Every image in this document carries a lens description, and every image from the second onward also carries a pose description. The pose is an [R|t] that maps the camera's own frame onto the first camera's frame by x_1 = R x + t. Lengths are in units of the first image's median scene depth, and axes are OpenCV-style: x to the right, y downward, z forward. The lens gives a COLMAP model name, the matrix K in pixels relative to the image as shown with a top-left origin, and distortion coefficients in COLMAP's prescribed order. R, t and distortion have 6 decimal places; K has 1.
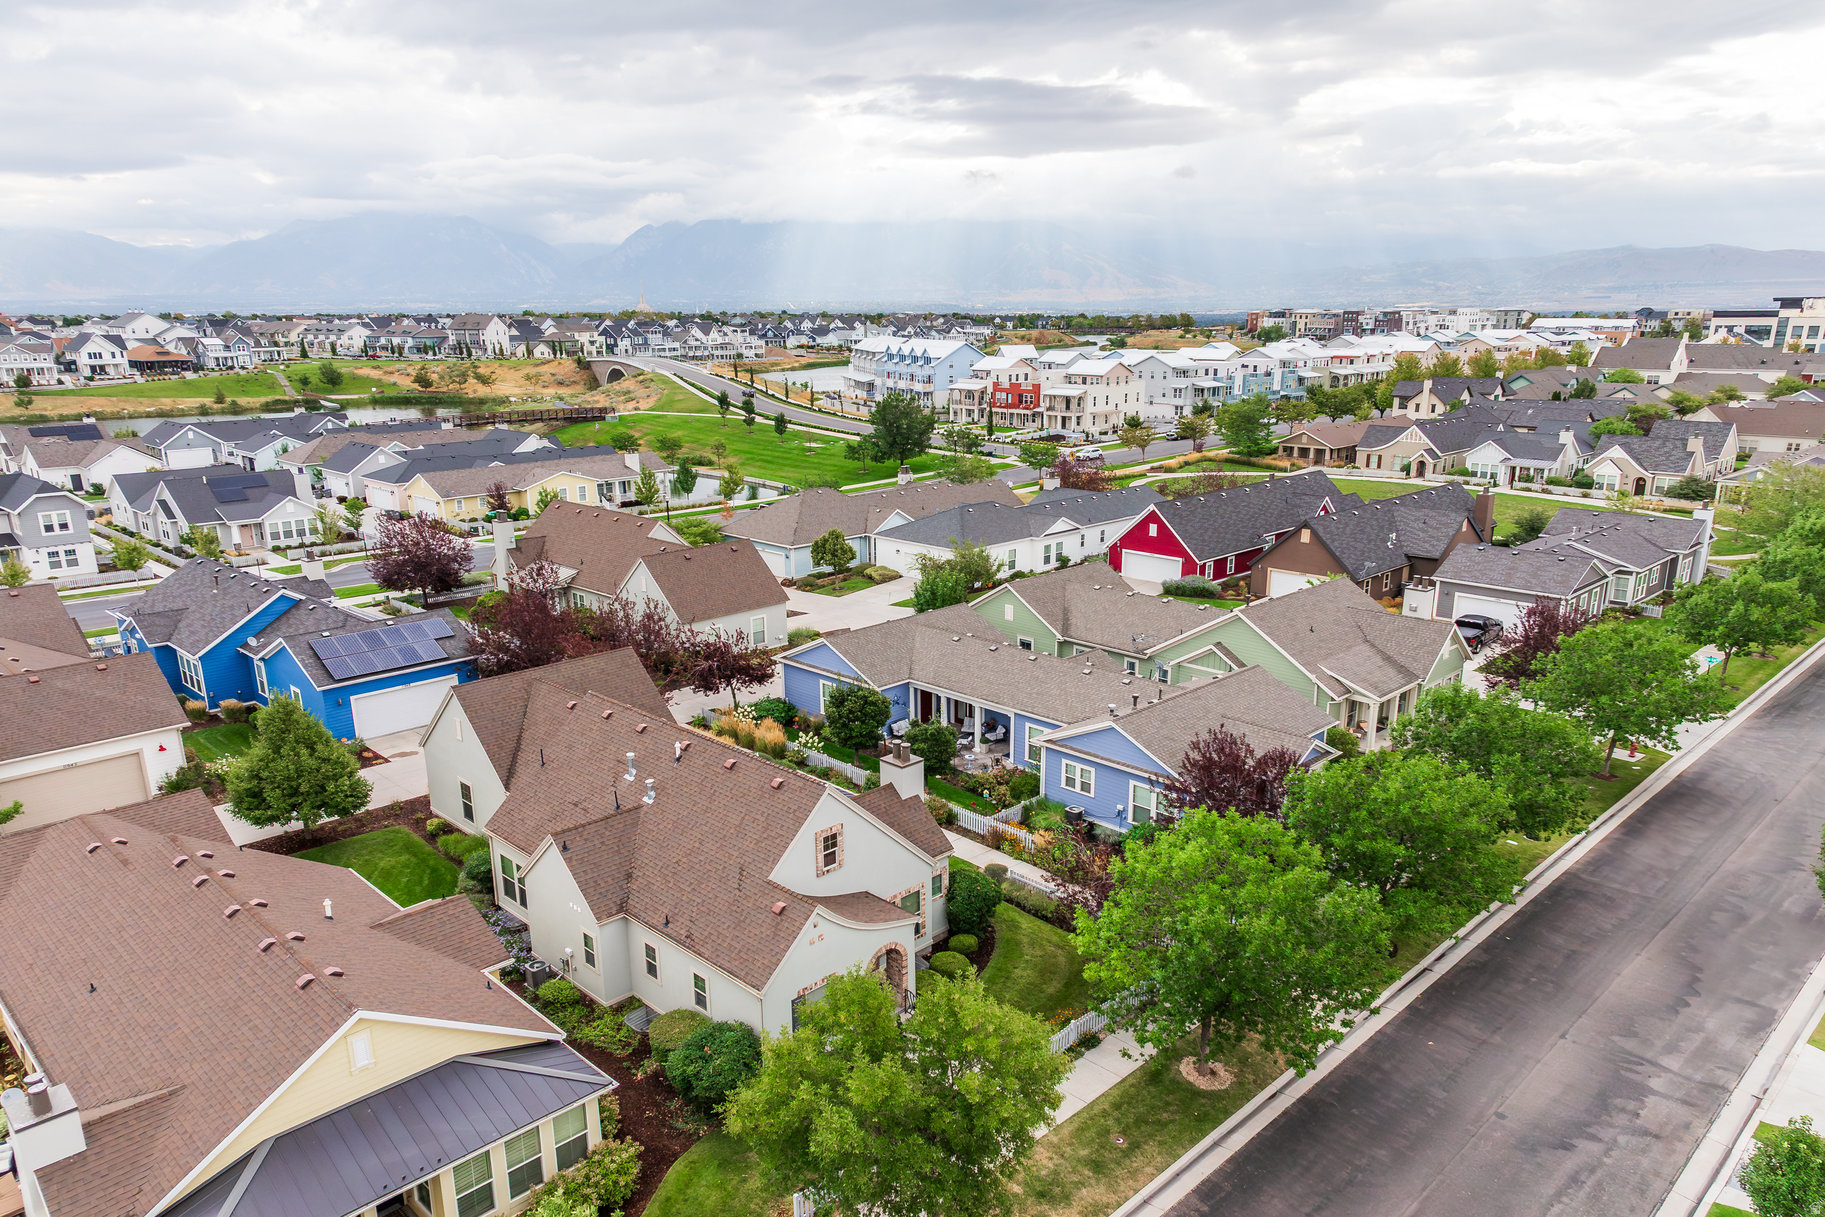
lens RADIAL K [[1271.1, 0, 914.9], [0, 1271.1, 644.3], [0, 0, 1]] dist [0.045697, -0.023659]
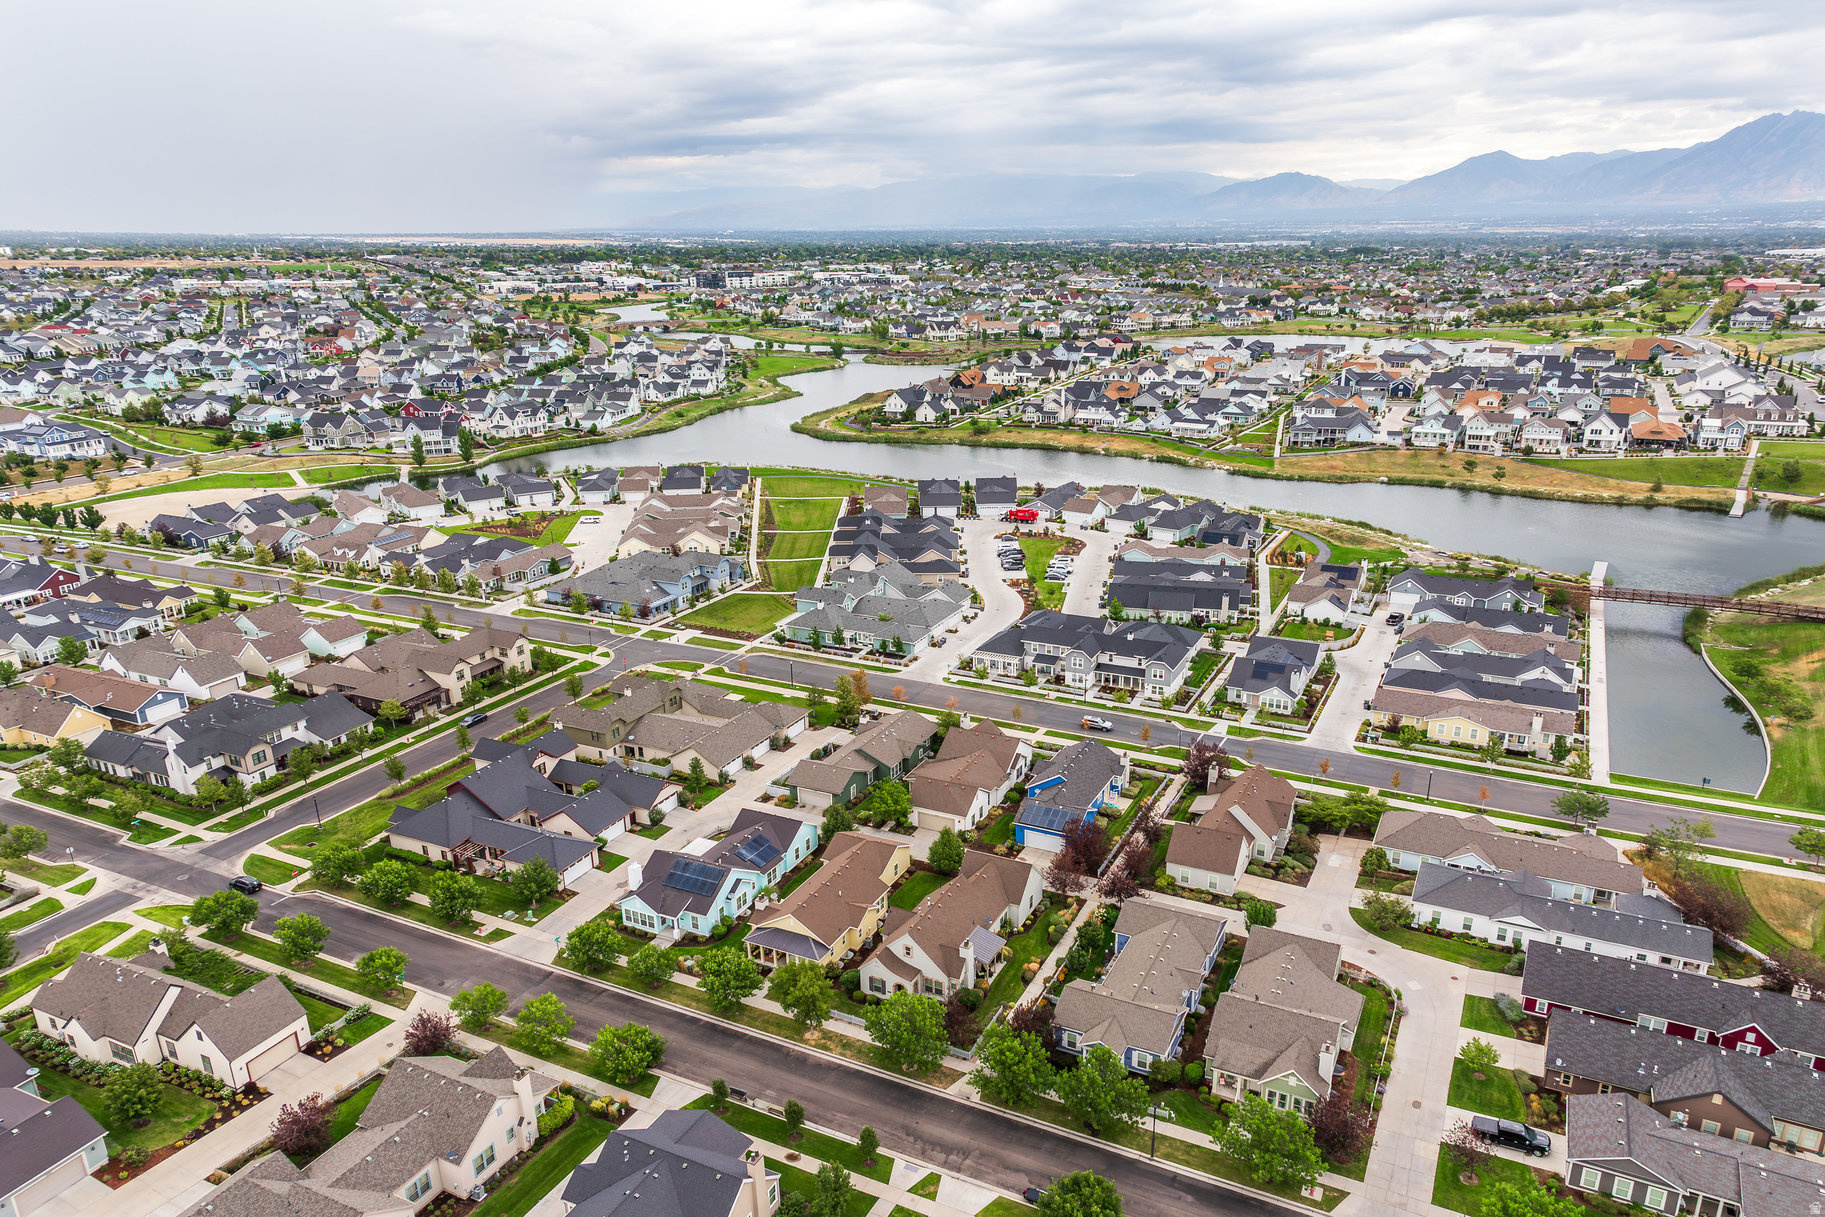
lens RADIAL K [[1268.3, 0, 912.5], [0, 1268.3, 608.5], [0, 0, 1]] dist [0.037663, -0.004914]
pose [[0.319110, 0.286386, -0.903411, 0.756440], [-0.237800, 0.946949, 0.216190, -0.397442], [0.917398, 0.145843, 0.370283, -0.105557]]
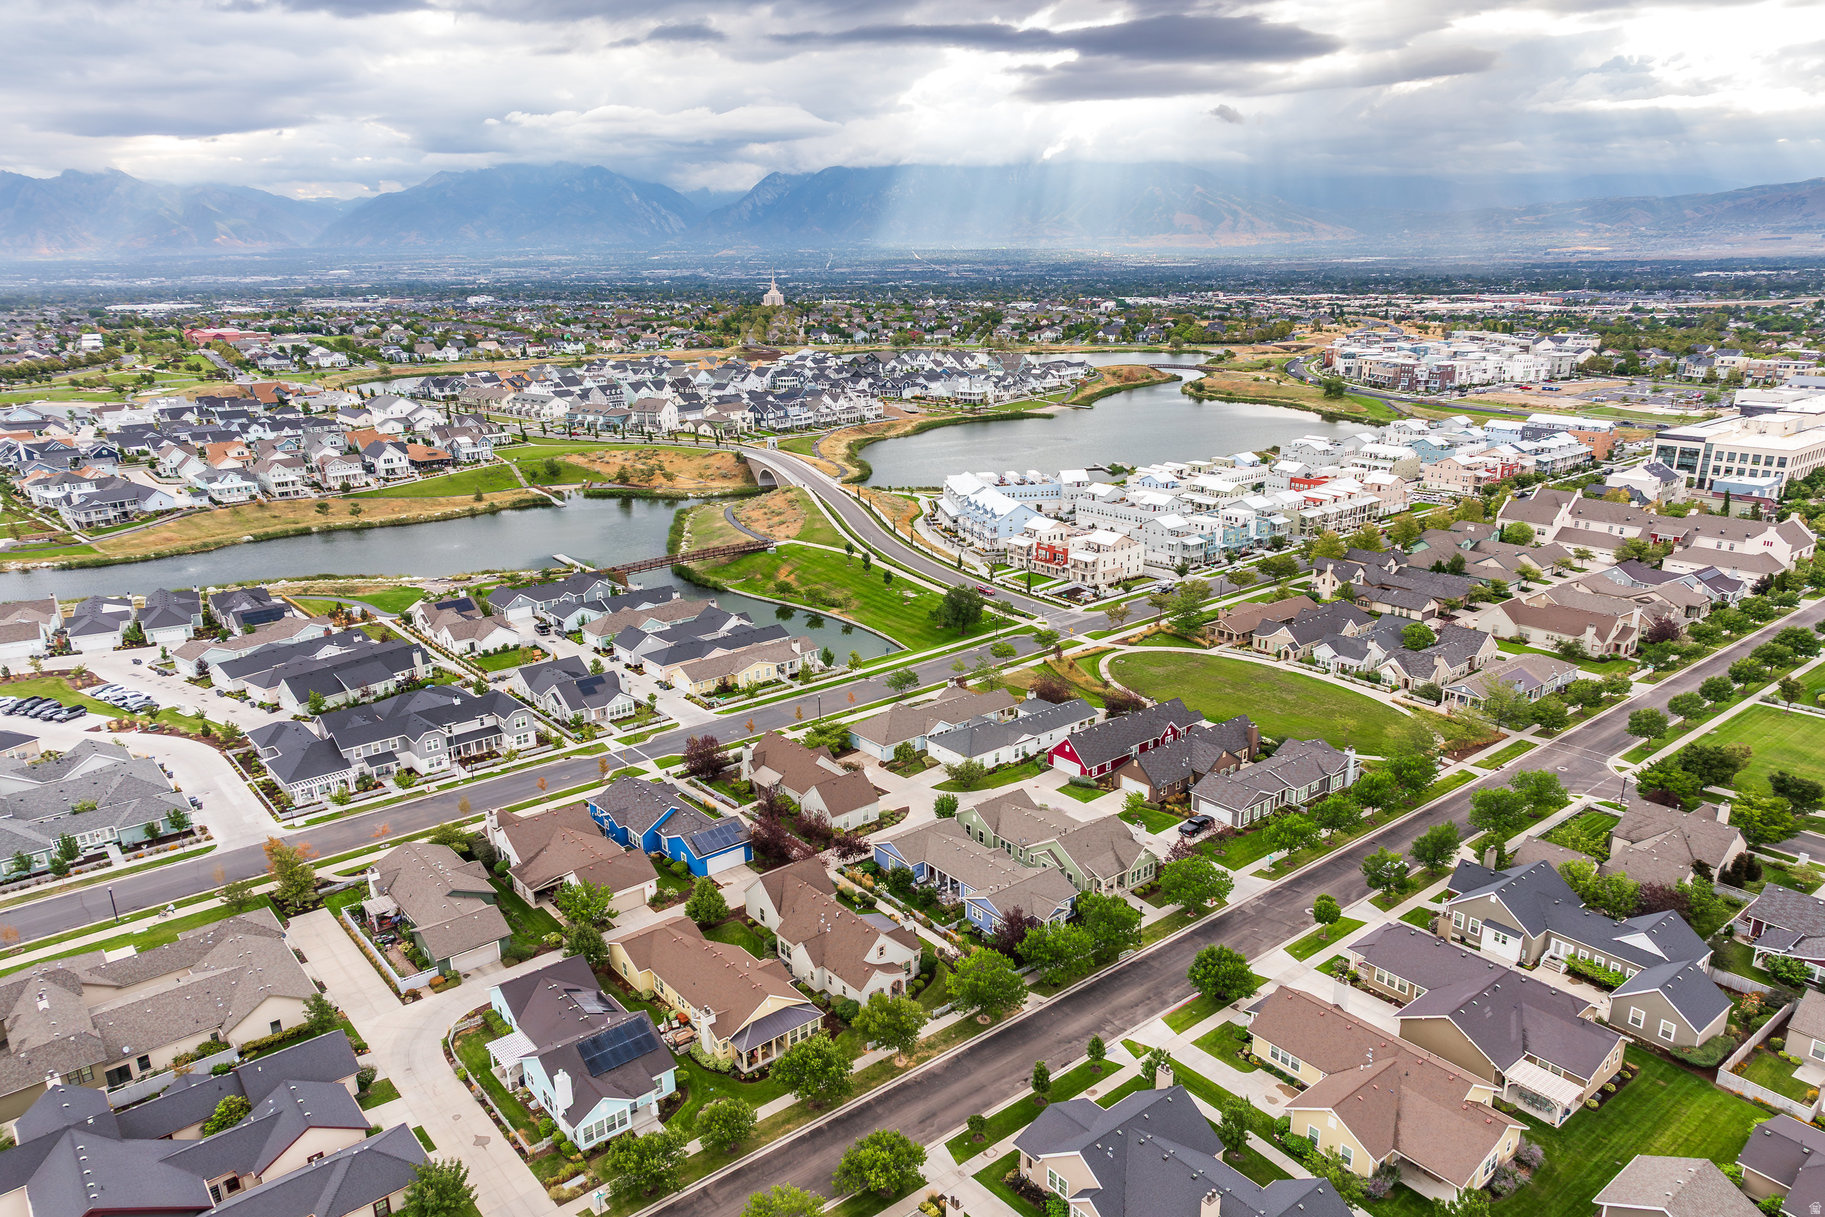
lens RADIAL K [[1271.1, 0, 914.9], [0, 1271.1, 644.3], [0, 0, 1]] dist [0.045697, -0.023659]
pose [[0.995561, 0.021997, -0.091515, 0.088450], [-0.018336, 0.999005, 0.040657, -0.223337], [0.092318, -0.038799, 0.994973, -0.660867]]
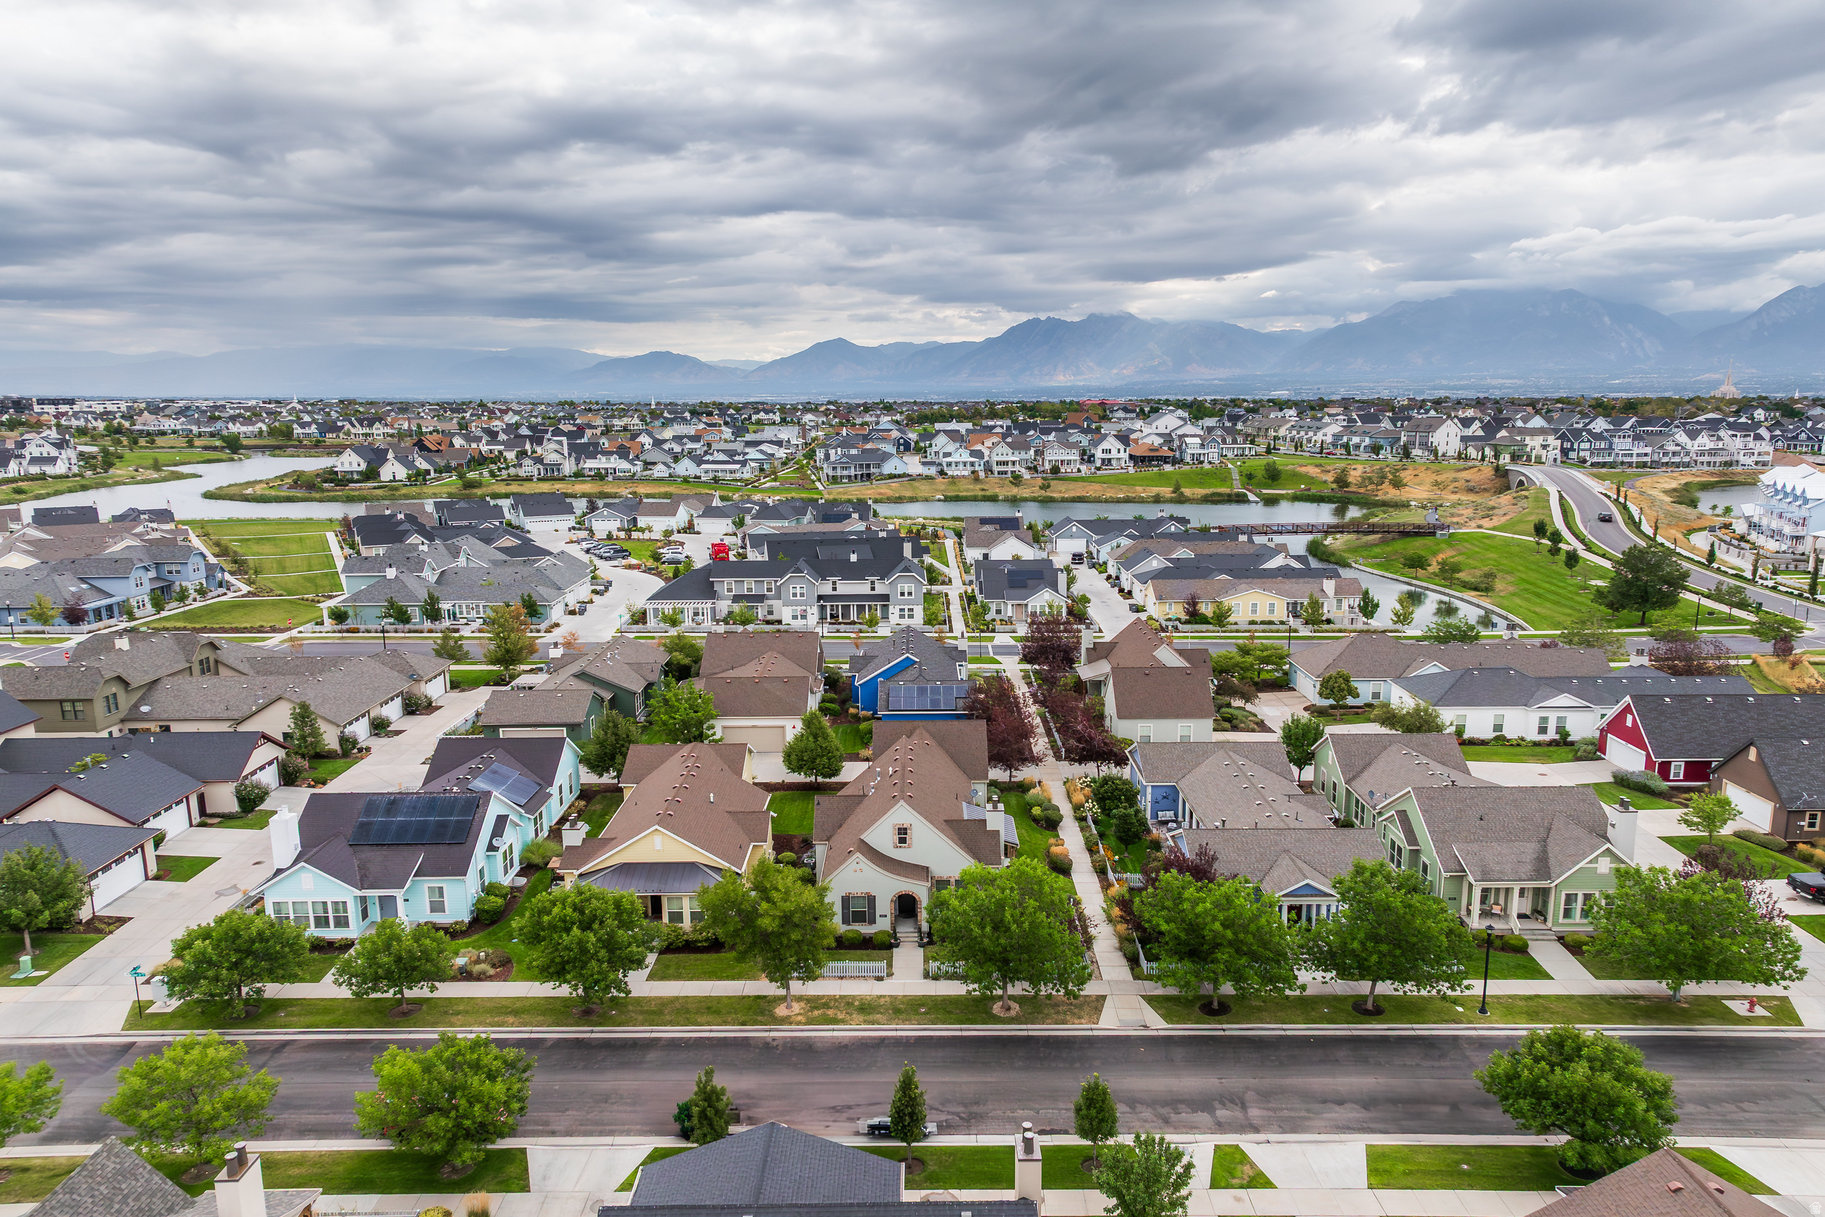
lens RADIAL K [[1271.1, 0, 914.9], [0, 1271.1, 644.3], [0, 0, 1]] dist [0.045697, -0.023659]
pose [[0.711217, 0.145812, -0.687684, 0.332539], [-0.183846, 0.982786, 0.018245, -0.043302], [0.678506, 0.113452, 0.725781, -0.109785]]
